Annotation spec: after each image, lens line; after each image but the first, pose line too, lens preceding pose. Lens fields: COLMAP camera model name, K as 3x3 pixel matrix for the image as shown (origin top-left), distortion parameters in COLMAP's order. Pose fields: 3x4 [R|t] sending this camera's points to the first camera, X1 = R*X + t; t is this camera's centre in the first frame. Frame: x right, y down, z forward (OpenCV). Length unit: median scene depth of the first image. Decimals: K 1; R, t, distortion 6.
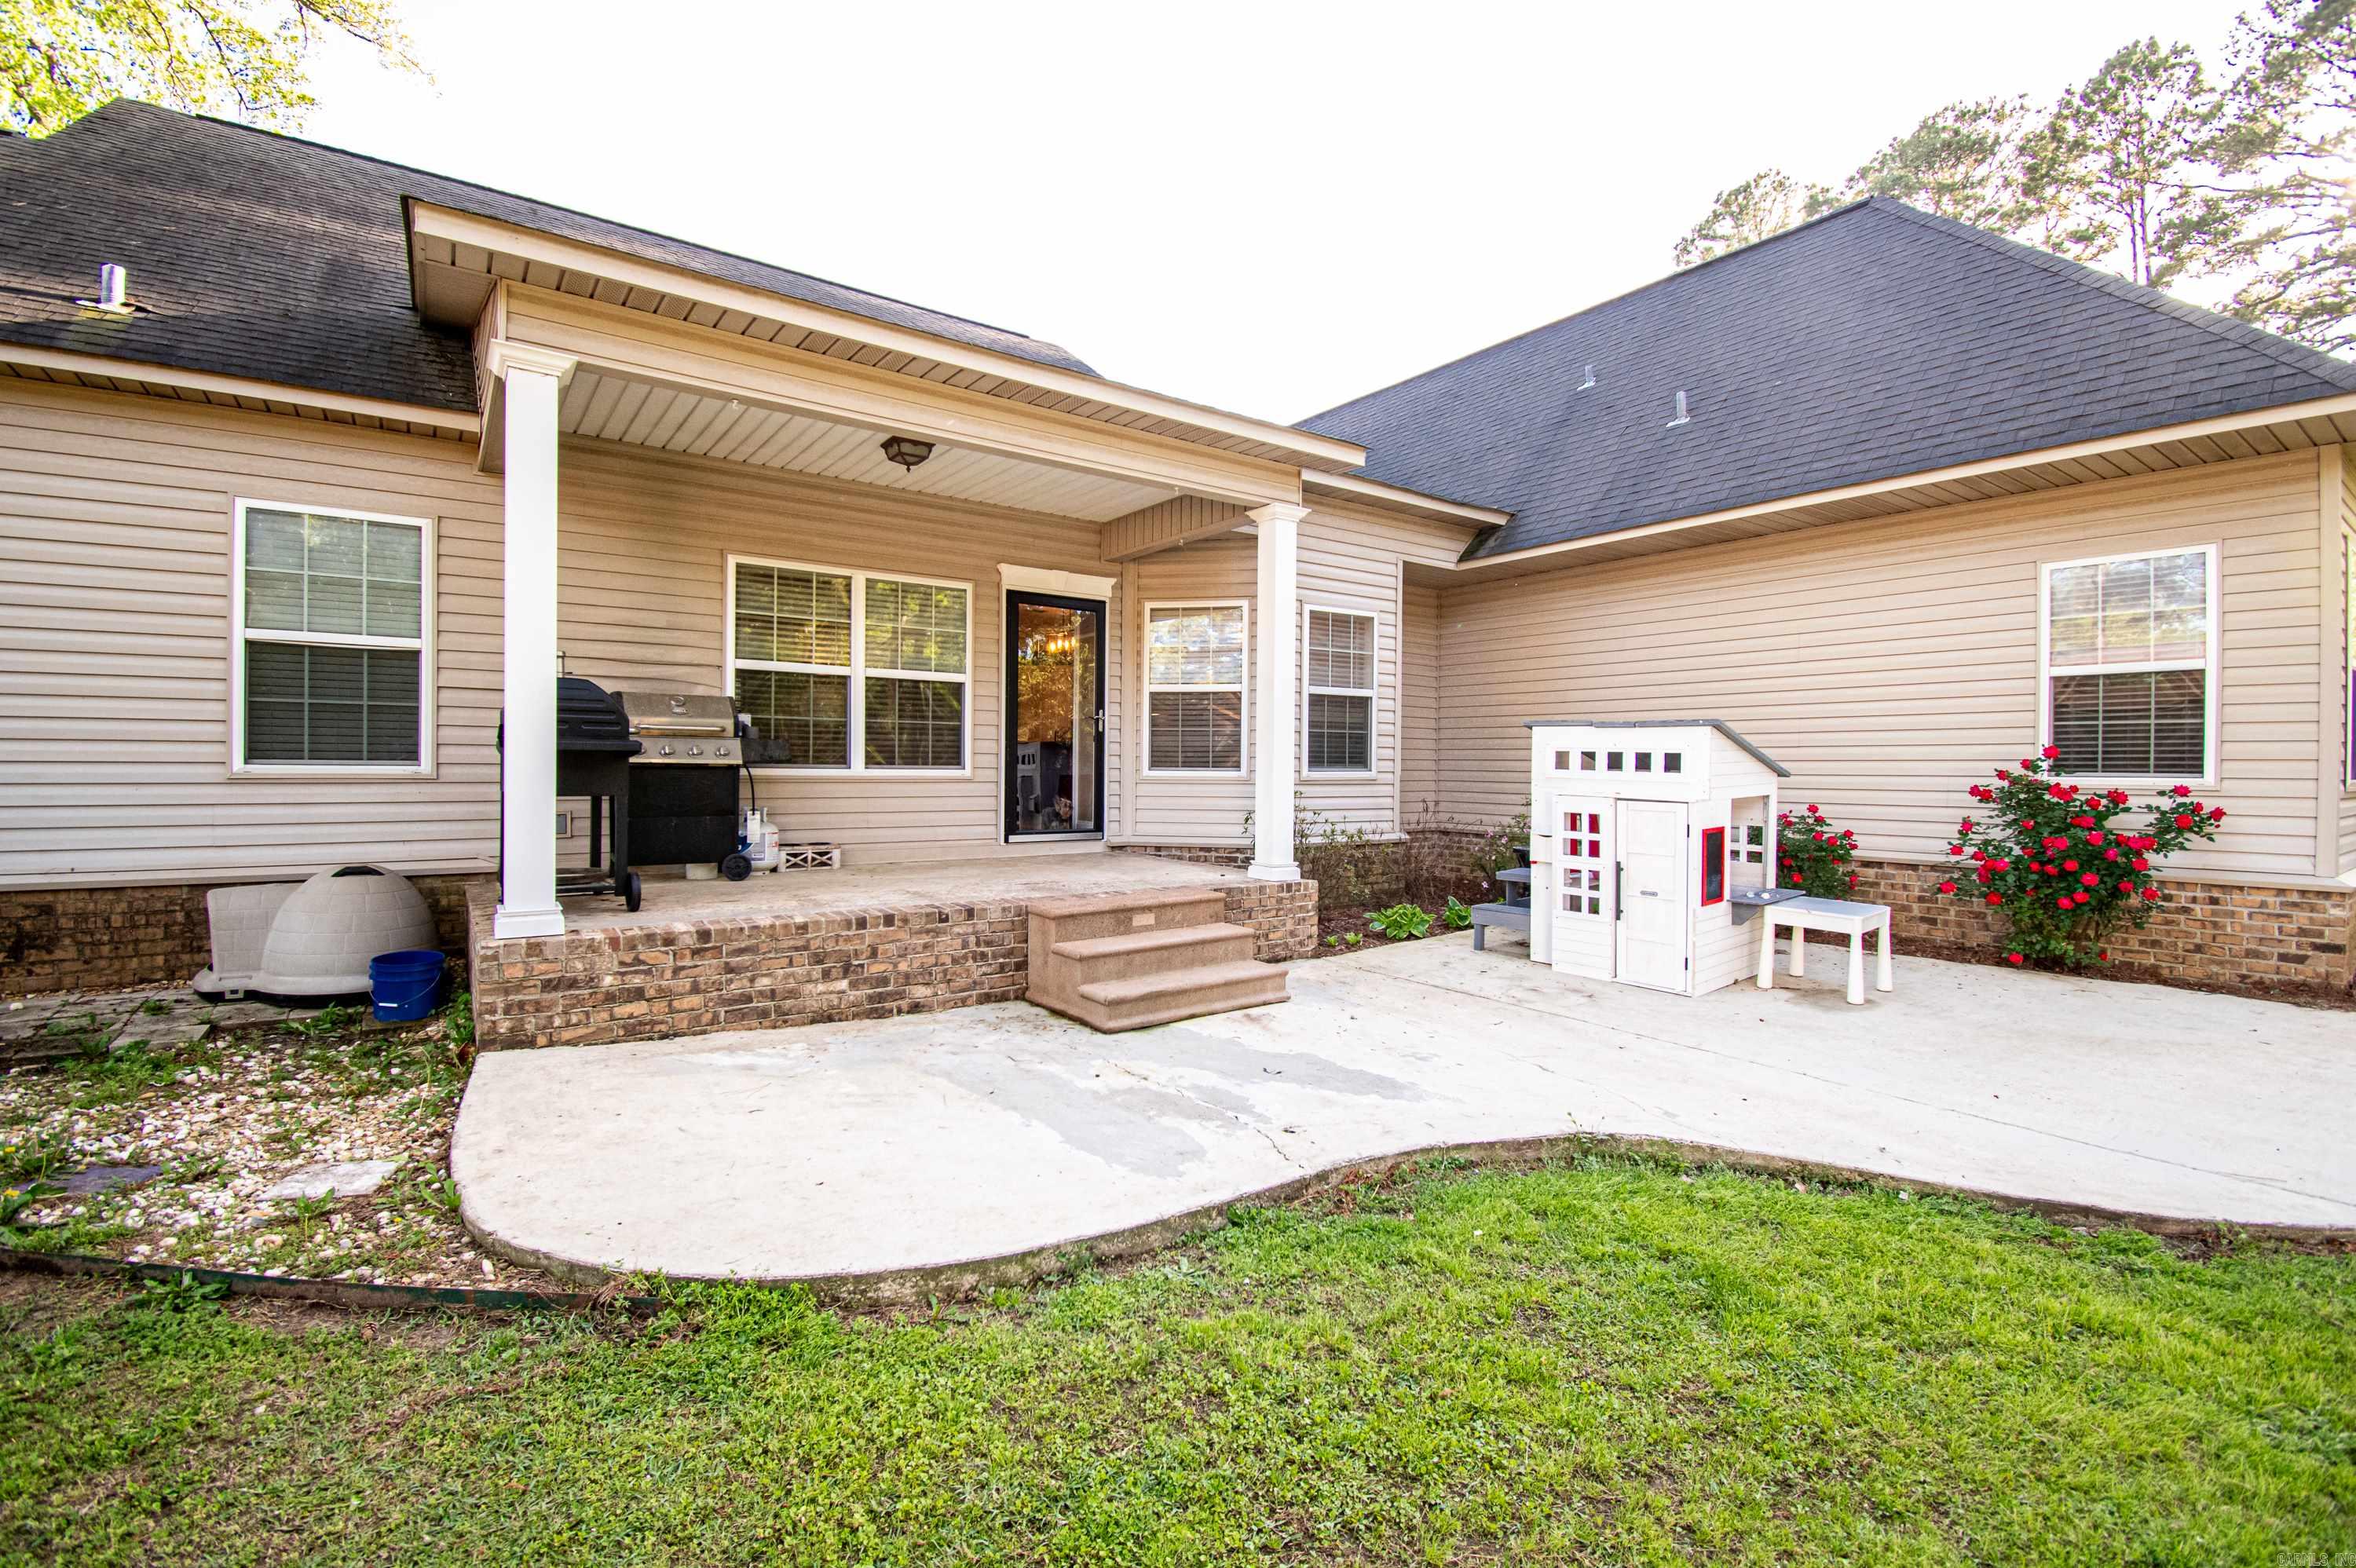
lens RADIAL K [[1048.2, 0, 1150.4], [0, 1048.2, 773.7], [0, 0, 1]] dist [0.017140, -0.026054]
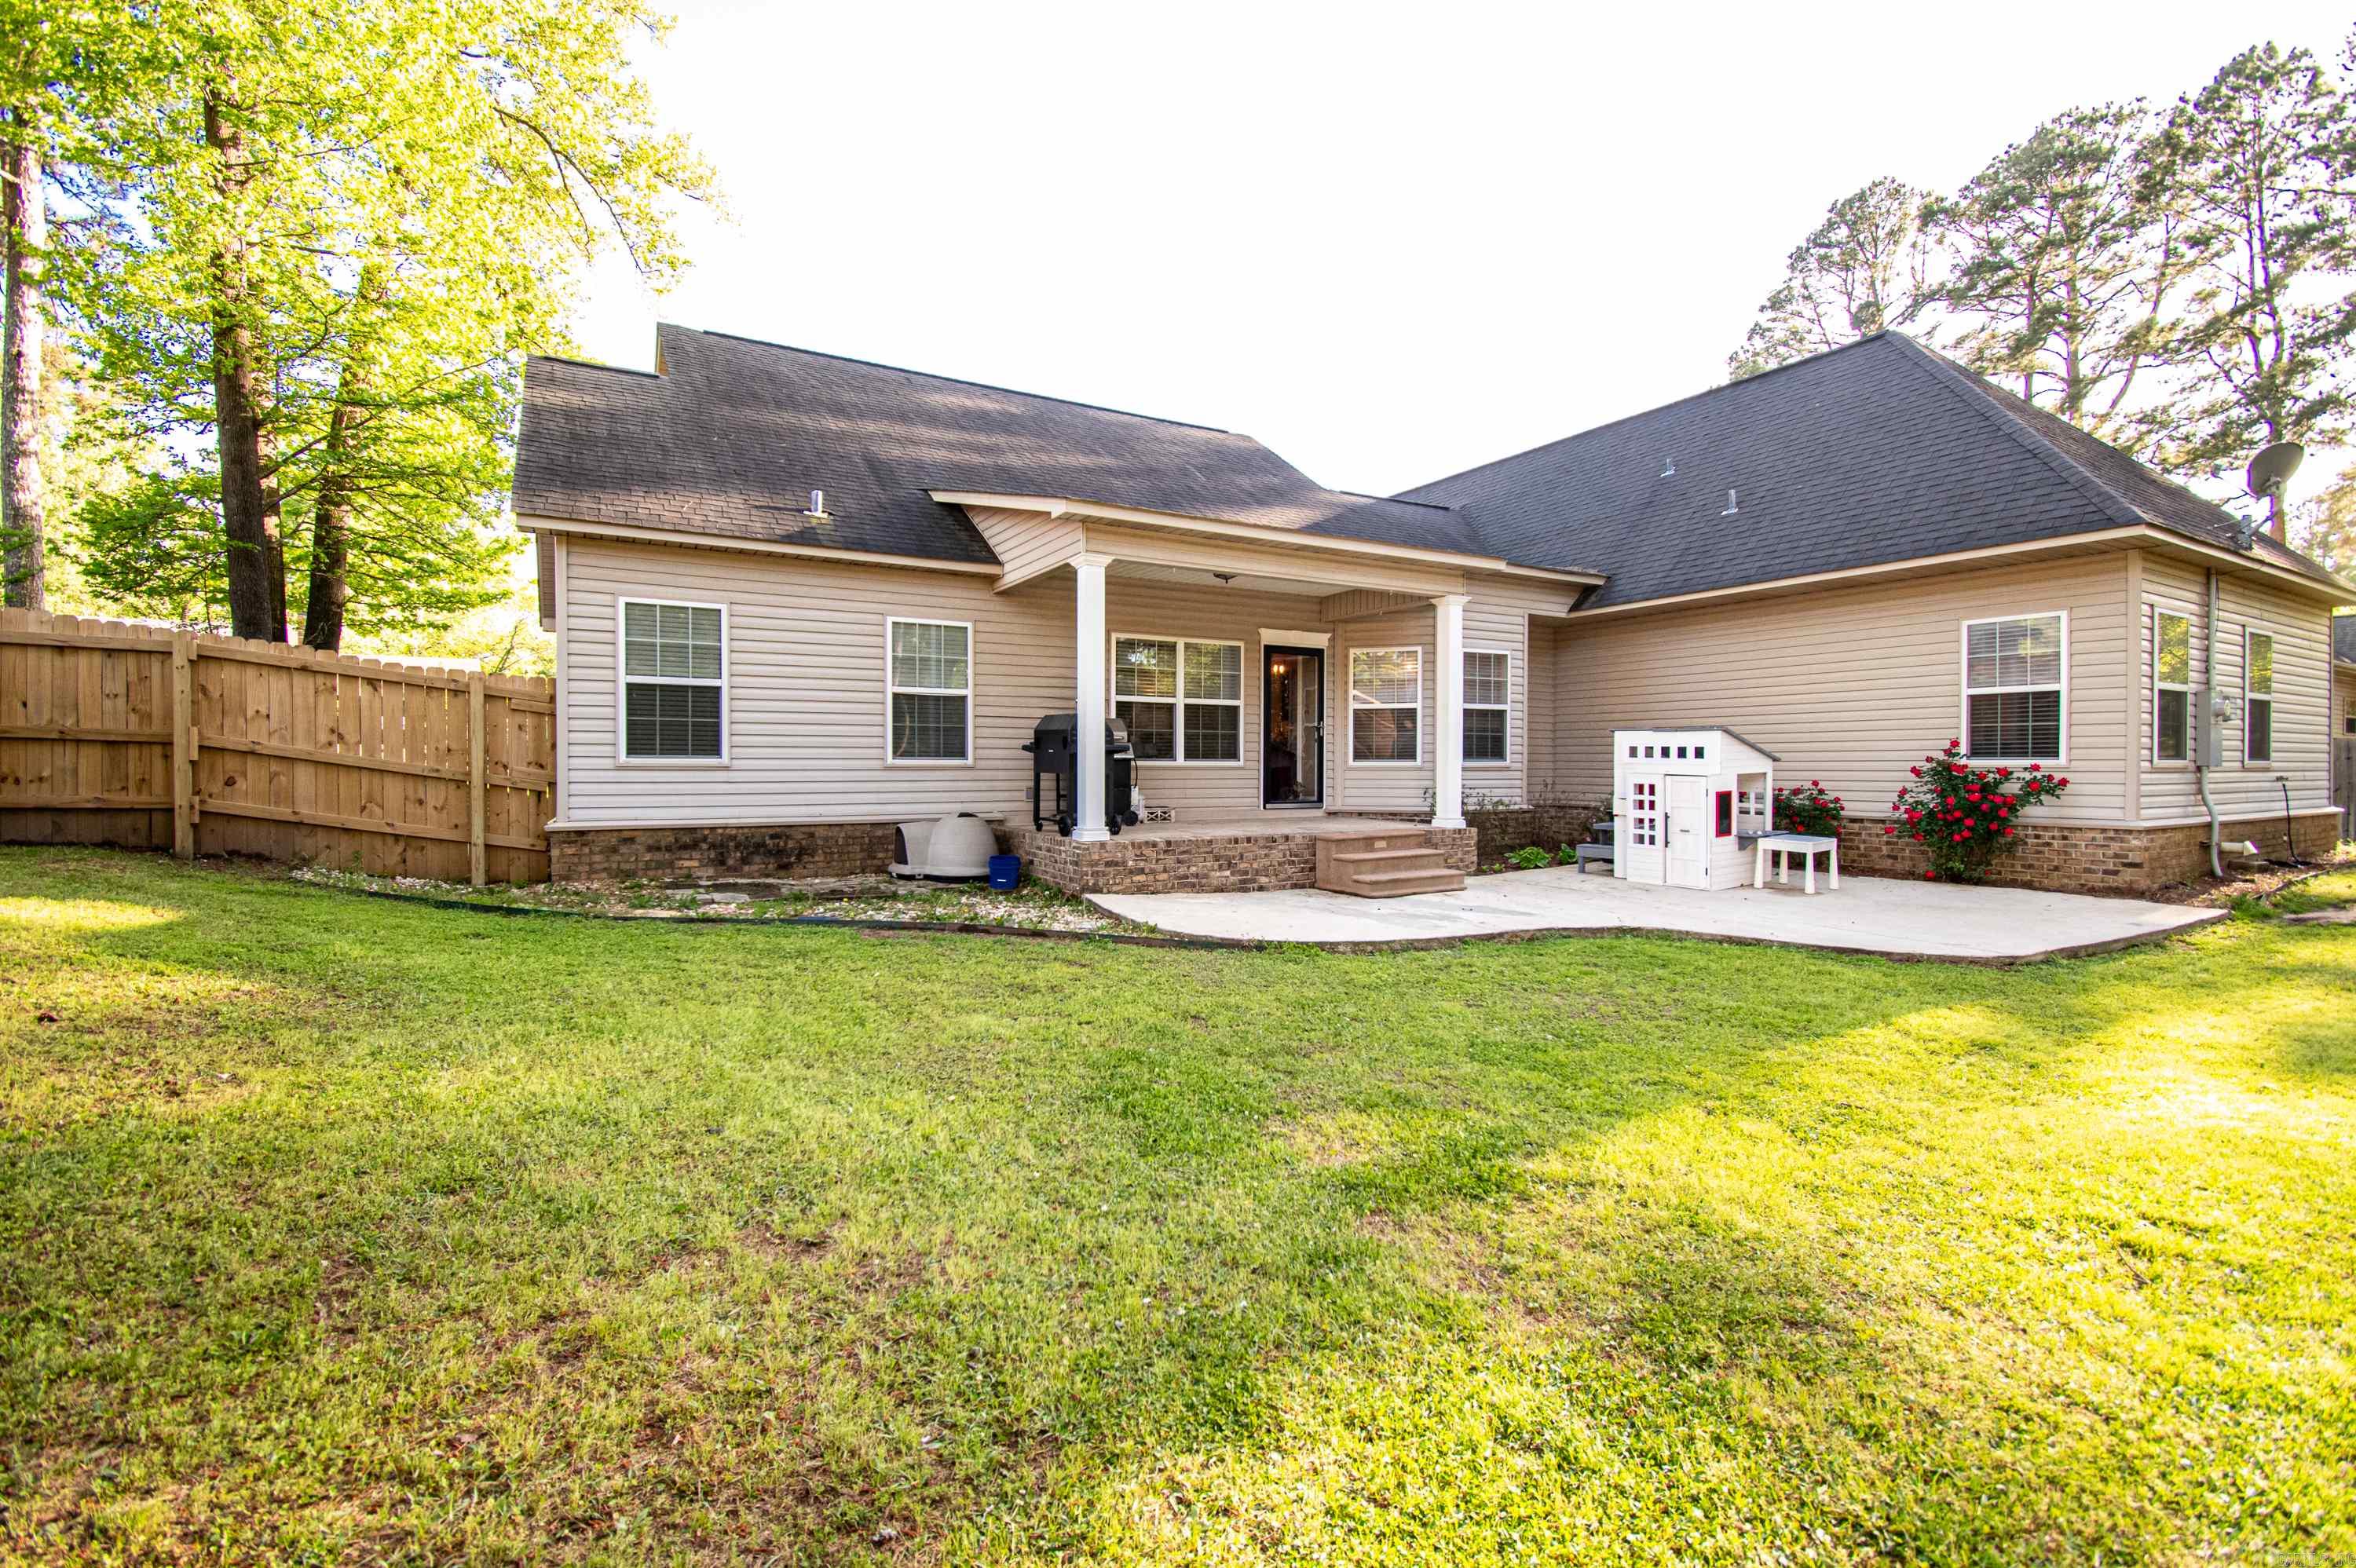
lens RADIAL K [[1024.5, 0, 1142.2], [0, 1024.5, 781.9], [0, 0, 1]] dist [-0.001369, -0.012584]
pose [[0.993381, -0.004999, -0.114760, -0.156558], [0.006046, 0.999943, 0.008780, 0.012974], [0.114709, -0.009416, 0.993355, -0.570833]]
